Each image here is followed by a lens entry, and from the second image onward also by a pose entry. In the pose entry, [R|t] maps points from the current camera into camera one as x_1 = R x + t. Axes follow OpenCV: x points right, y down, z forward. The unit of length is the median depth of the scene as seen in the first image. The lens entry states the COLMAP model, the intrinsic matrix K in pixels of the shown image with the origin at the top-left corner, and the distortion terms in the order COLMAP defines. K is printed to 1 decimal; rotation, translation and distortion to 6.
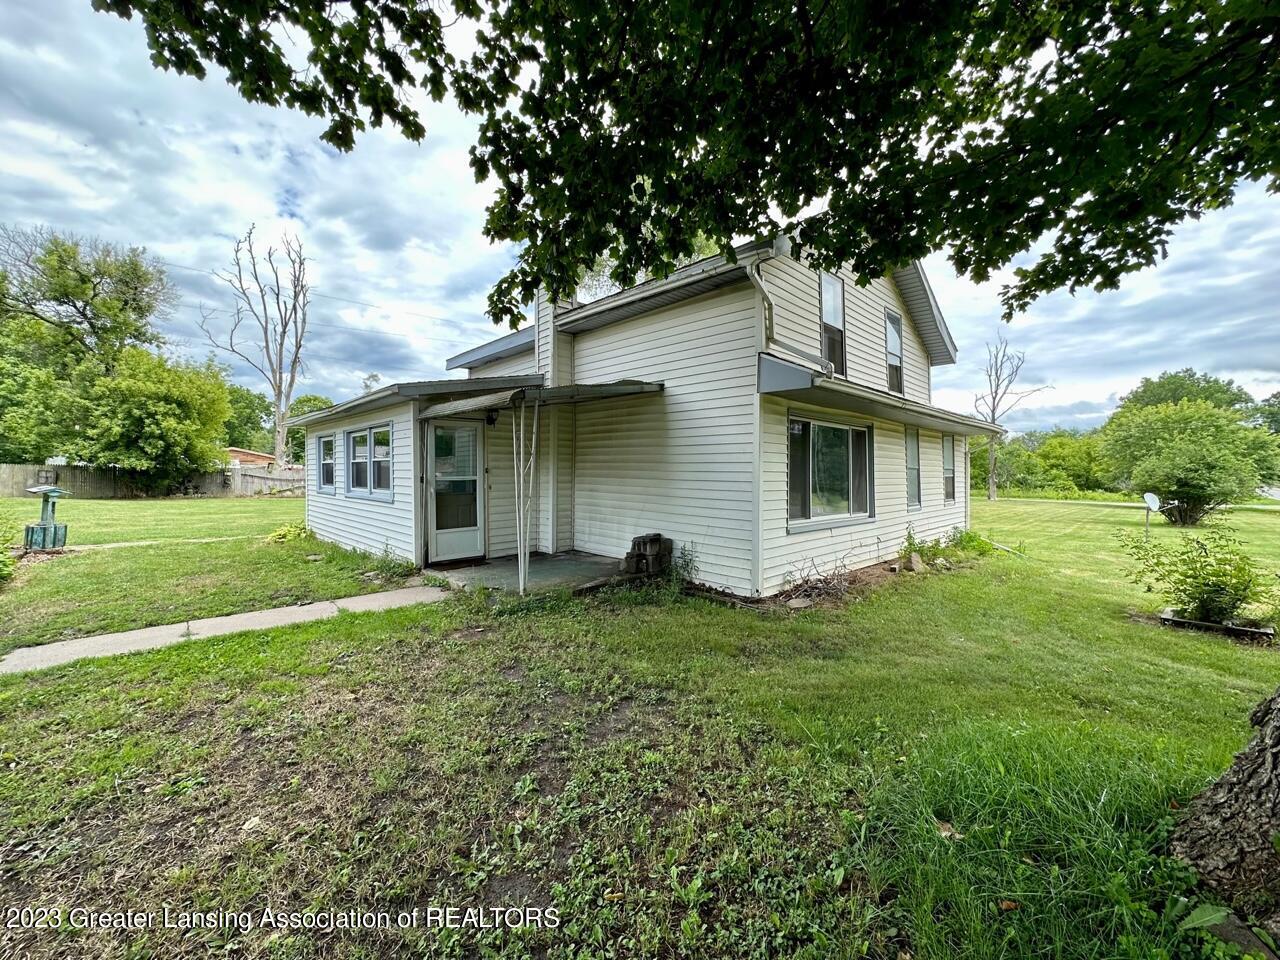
lens RADIAL K [[511.0, 0, 635.1], [0, 511.0, 476.9], [0, 0, 1]] dist [-0.000259, -0.000197]
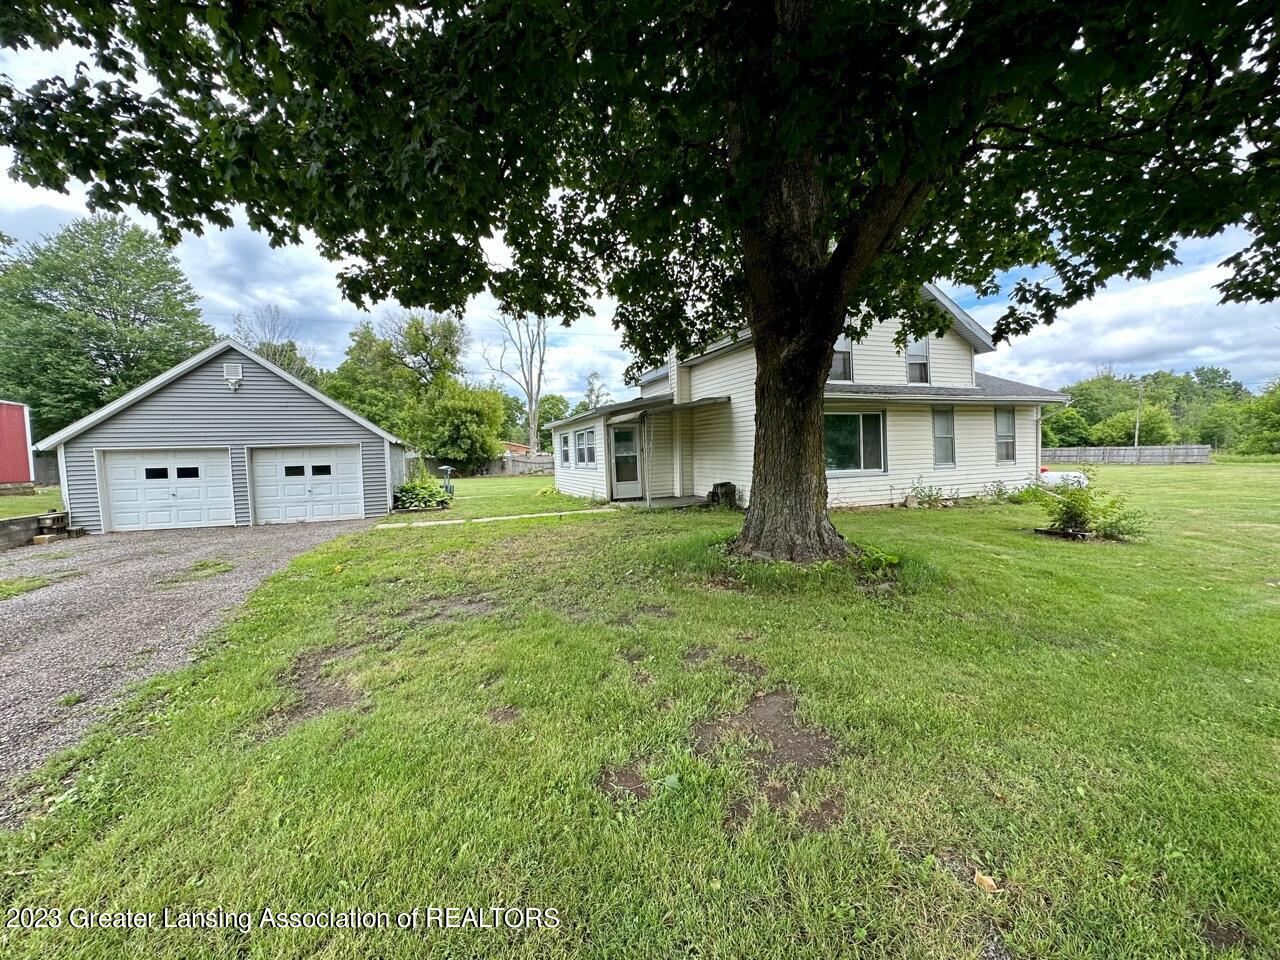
lens RADIAL K [[511.0, 0, 640.8], [0, 511.0, 479.0], [0, 0, 1]] dist [-0.000259, -0.000197]
pose [[0.923282, -0.014129, -0.383862, 0.293136], [0.030410, 0.998875, 0.036379, 0.017563], [0.382916, -0.045261, 0.922674, -0.496598]]
